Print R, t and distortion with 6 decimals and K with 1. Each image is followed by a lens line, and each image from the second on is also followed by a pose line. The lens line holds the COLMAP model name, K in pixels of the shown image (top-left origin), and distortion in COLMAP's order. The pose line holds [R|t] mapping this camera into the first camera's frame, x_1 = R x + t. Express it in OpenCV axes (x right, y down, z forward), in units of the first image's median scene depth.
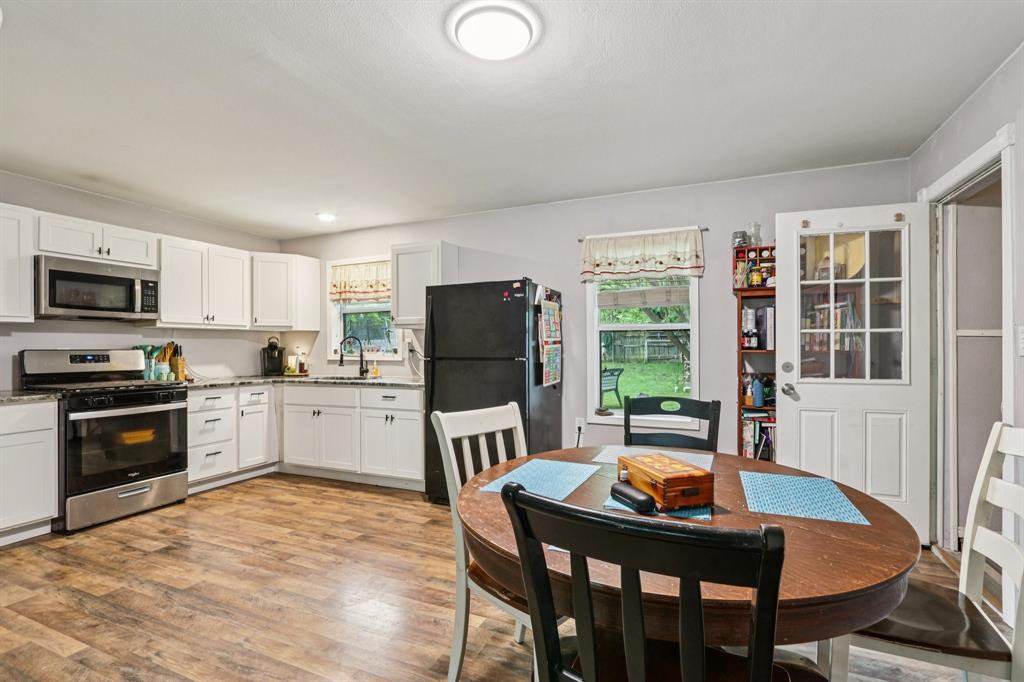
lens RADIAL K [[474.6, 0, 510.7], [0, 474.6, 341.5], [0, 0, 1]] dist [-0.012153, 0.001233]
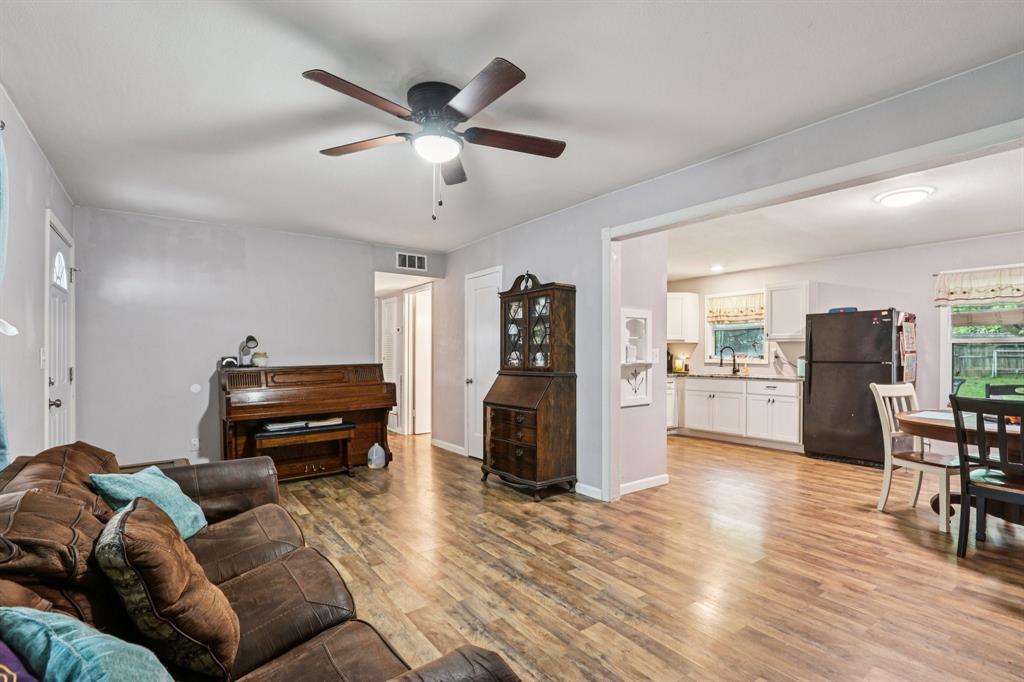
lens RADIAL K [[474.6, 0, 517.1], [0, 474.6, 356.6], [0, 0, 1]] dist [-0.012153, 0.001233]
pose [[0.871651, 0.013162, -0.489950, -0.217330], [-0.006266, 0.999857, 0.015712, 0.000879], [0.490086, -0.010625, 0.871609, -0.696053]]
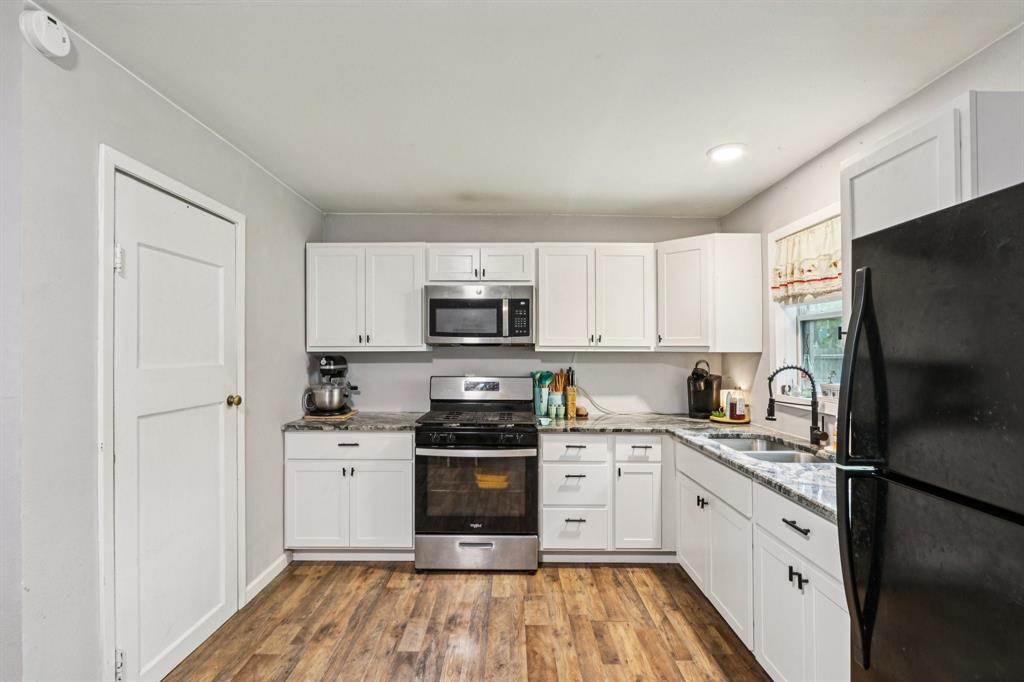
lens RADIAL K [[474.6, 0, 511.8], [0, 474.6, 345.9], [0, 0, 1]] dist [-0.012153, 0.001233]
pose [[0.404475, -0.002880, -0.914545, 0.020015], [0.004280, 0.999990, -0.001256, -0.039205], [0.914539, -0.003406, 0.404483, 0.587813]]
